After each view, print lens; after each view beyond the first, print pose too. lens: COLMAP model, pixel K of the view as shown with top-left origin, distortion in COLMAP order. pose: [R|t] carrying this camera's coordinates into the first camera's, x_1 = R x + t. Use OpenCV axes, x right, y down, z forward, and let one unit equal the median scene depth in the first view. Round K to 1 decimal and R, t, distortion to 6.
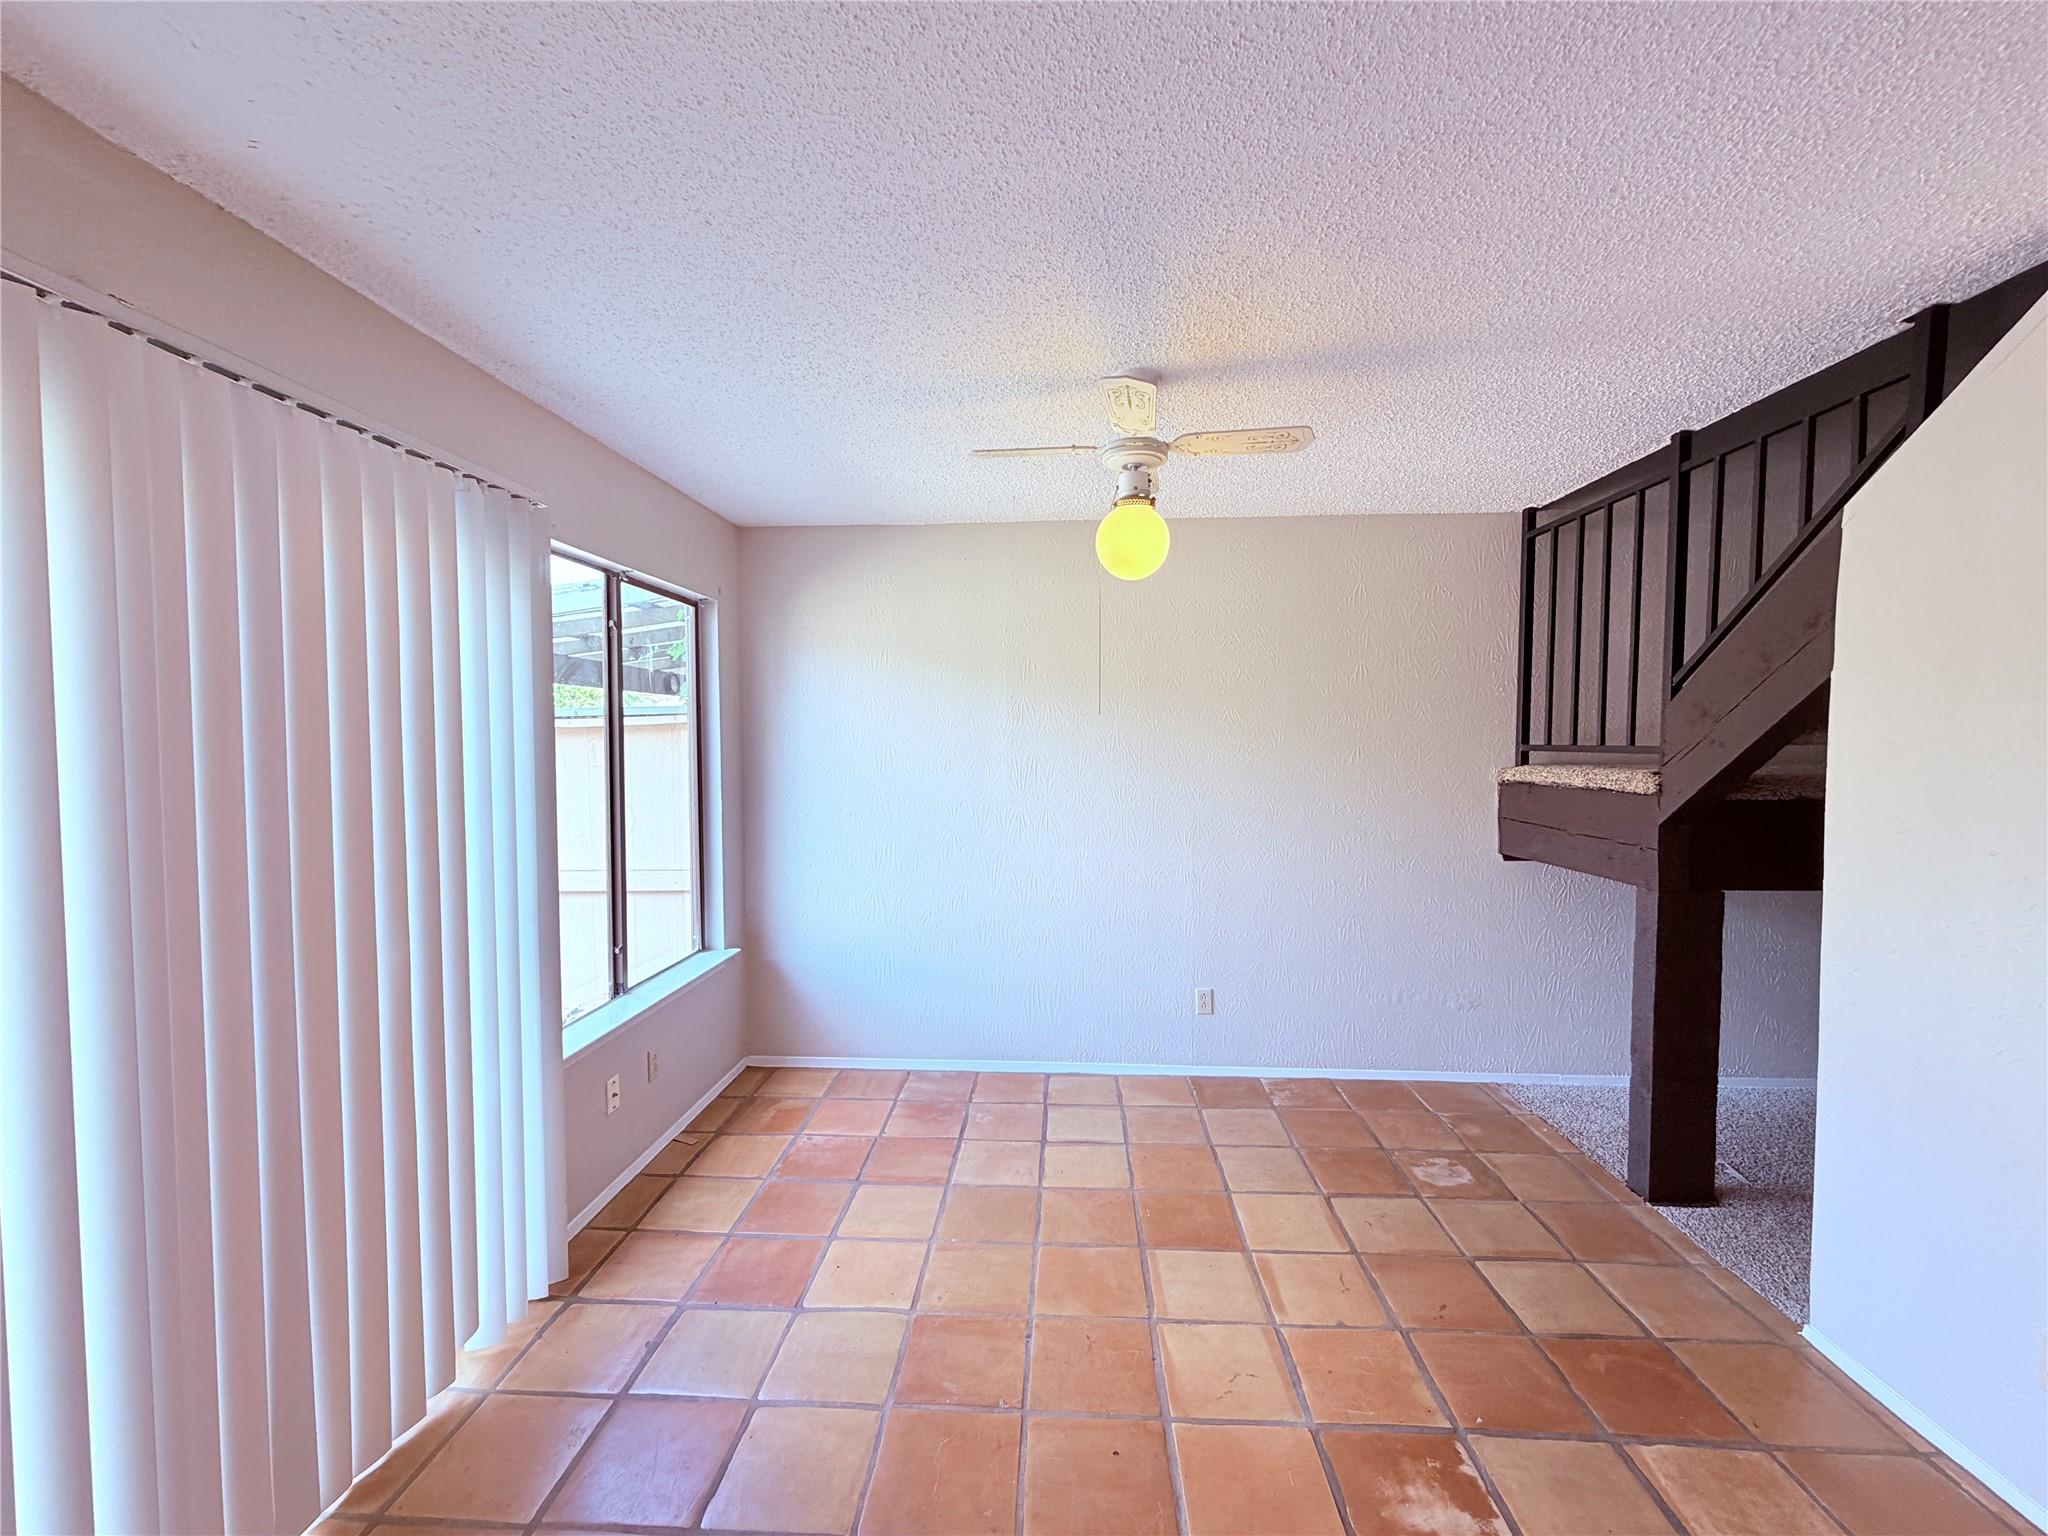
lens RADIAL K [[818.6, 0, 1022.3], [0, 818.6, 768.7], [0, 0, 1]] dist [-0.000860, 0.000682]
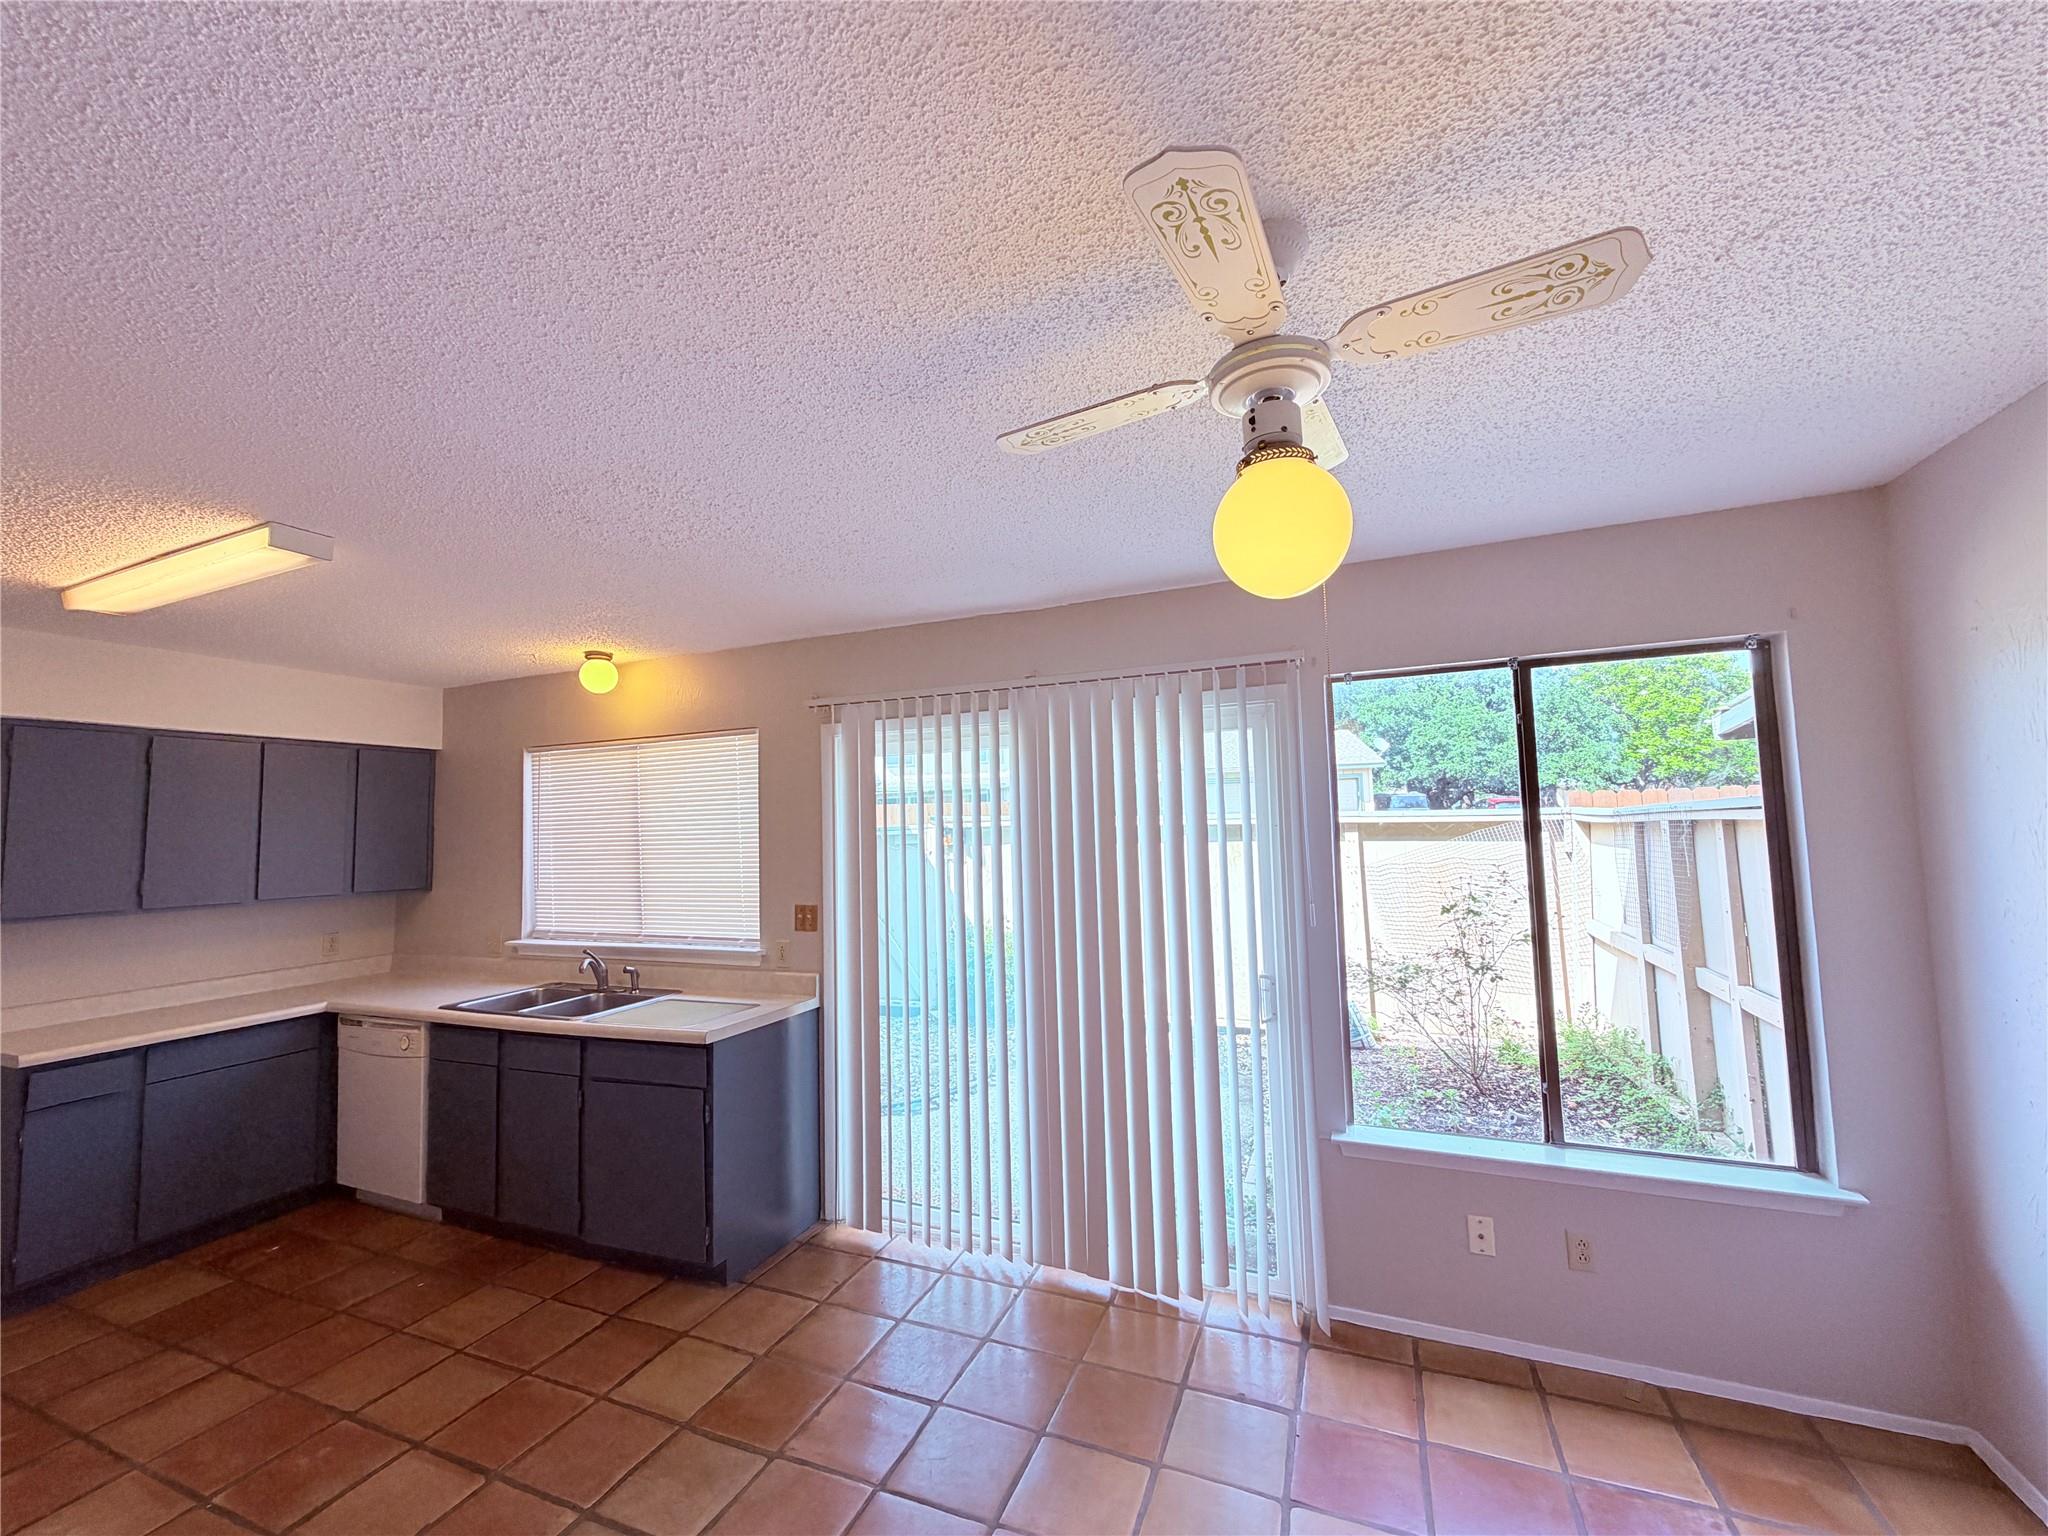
lens RADIAL K [[818.6, 0, 1021.5], [0, 818.6, 768.6], [0, 0, 1]] dist [-0.000860, 0.000682]
pose [[-0.328501, -0.056660, -0.942803, 0.551353], [-0.007525, 0.998324, -0.057375, -0.066893], [0.944474, -0.011753, -0.328377, 0.799283]]
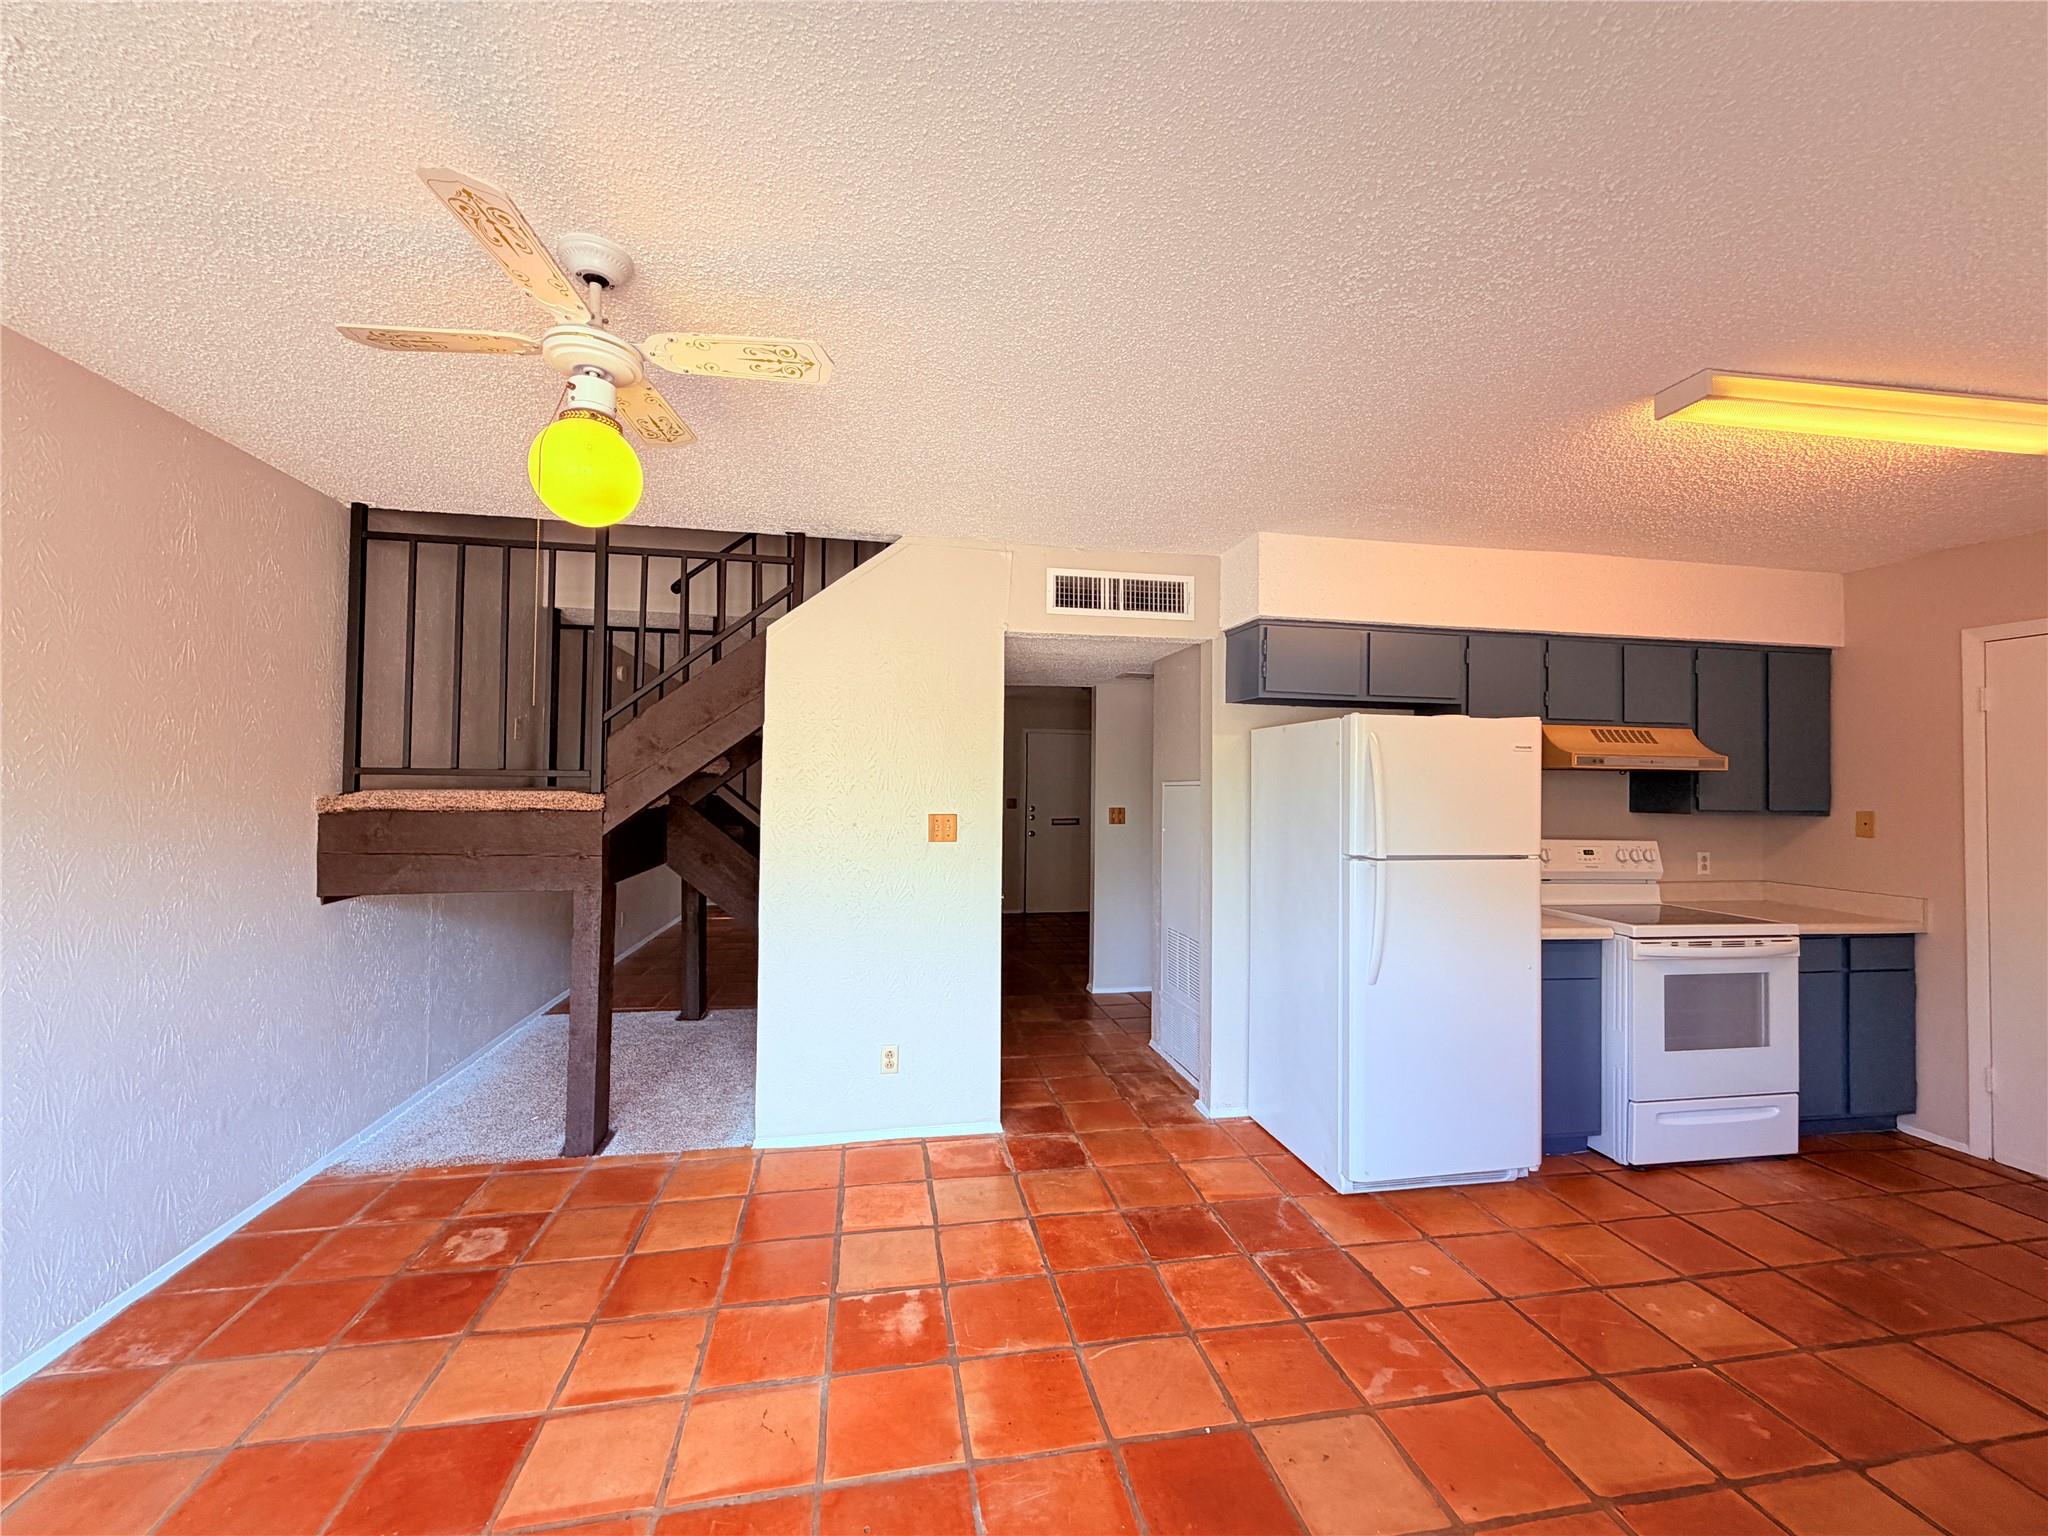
lens RADIAL K [[818.6, 0, 1020.4], [0, 818.6, 767.5], [0, 0, 1]] dist [-0.000860, 0.000682]
pose [[-0.238355, 0.019472, 0.970983, -0.511644], [0.024155, 0.999609, -0.014117, 0.000956], [-0.970878, 0.020089, -0.238732, 0.636941]]
